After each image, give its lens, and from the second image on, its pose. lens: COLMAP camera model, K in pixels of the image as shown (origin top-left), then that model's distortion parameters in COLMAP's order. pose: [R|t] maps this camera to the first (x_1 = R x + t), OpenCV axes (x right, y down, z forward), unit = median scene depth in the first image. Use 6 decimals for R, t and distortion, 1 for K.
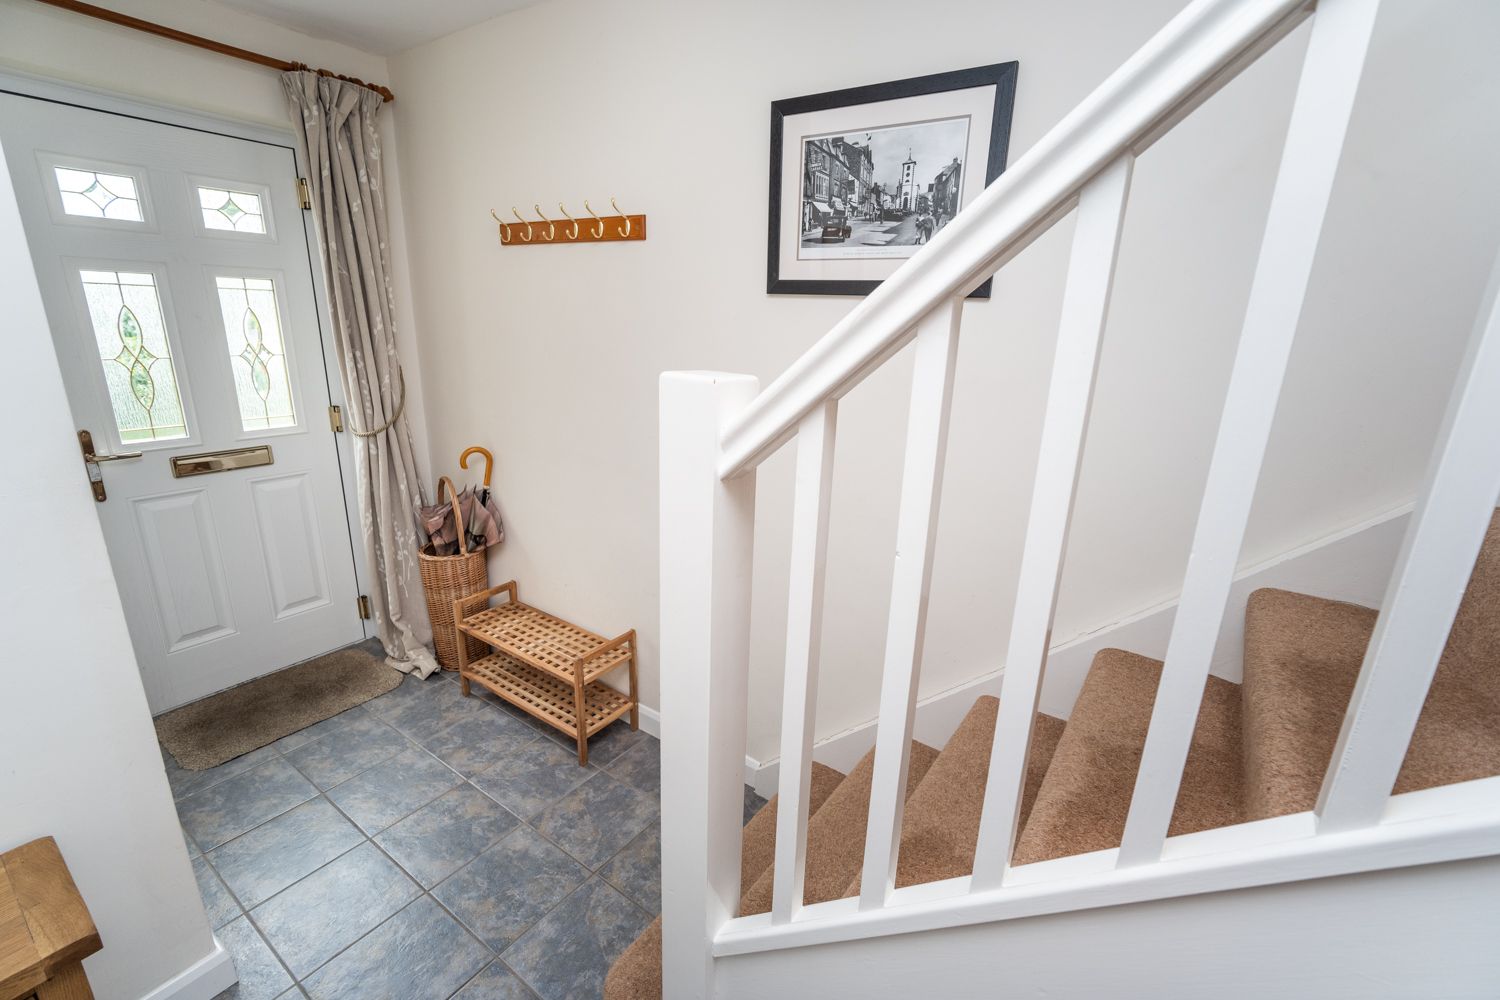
lens RADIAL K [[656.6, 0, 760.8], [0, 656.6, 500.0], [0, 0, 1]] dist [-0.008411, 0.003652]
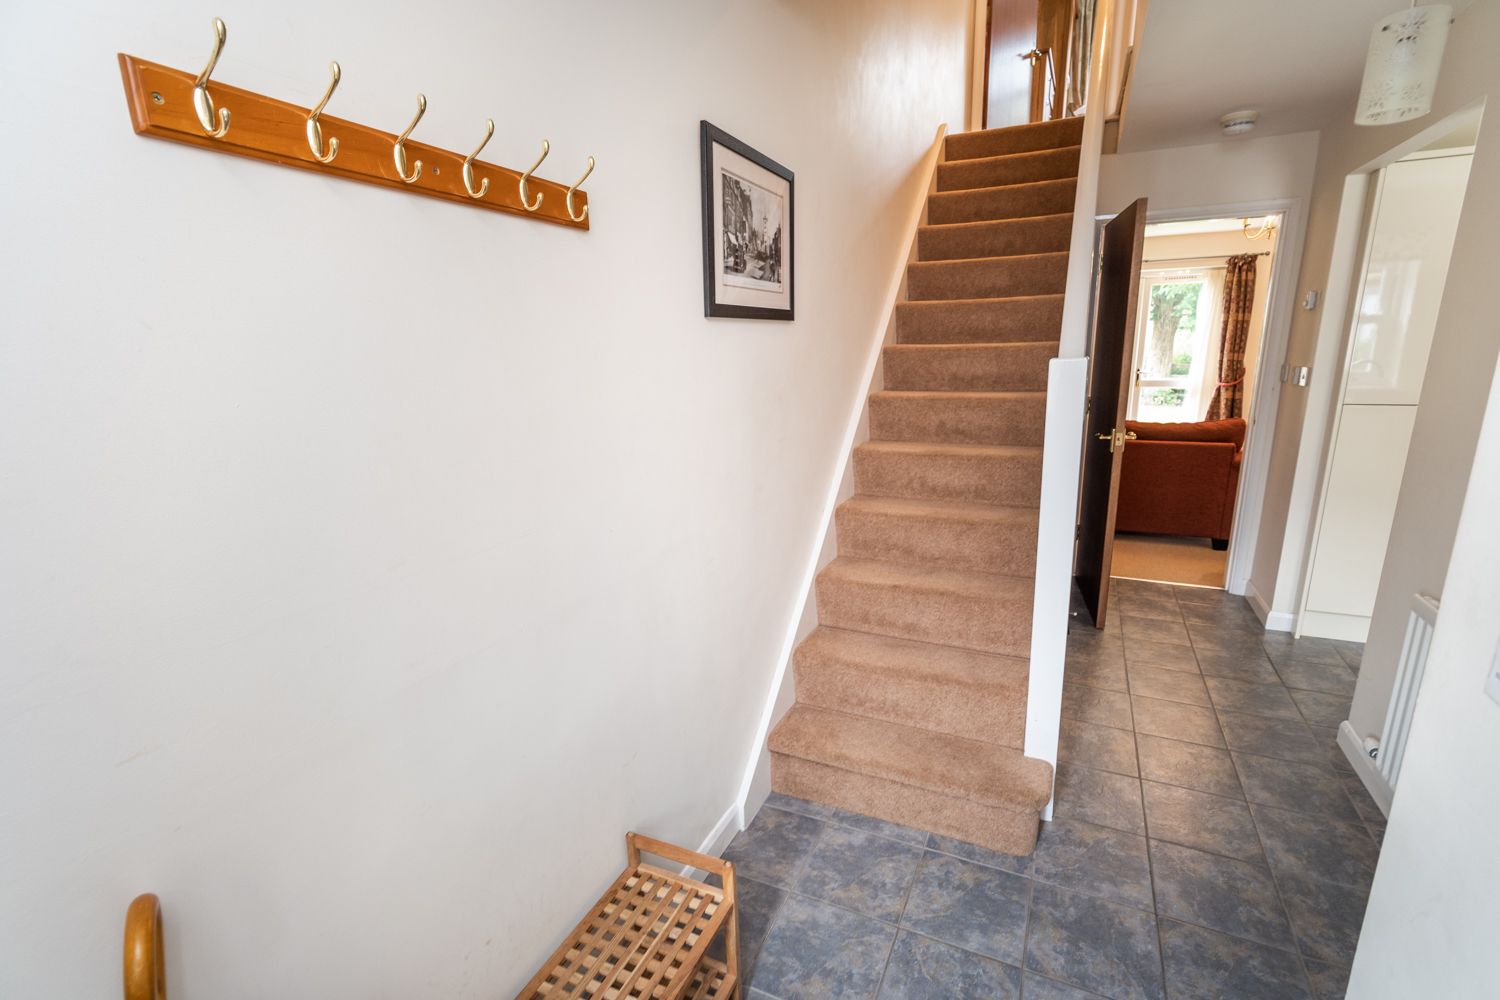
lens RADIAL K [[656.6, 0, 762.7], [0, 656.6, 512.9], [0, 0, 1]] dist [-0.008411, 0.003652]
pose [[-0.167635, -0.274191, 0.946952, -1.046861], [0.292639, 0.903410, 0.313388, -0.355928], [-0.941414, 0.329650, -0.071204, 1.158866]]
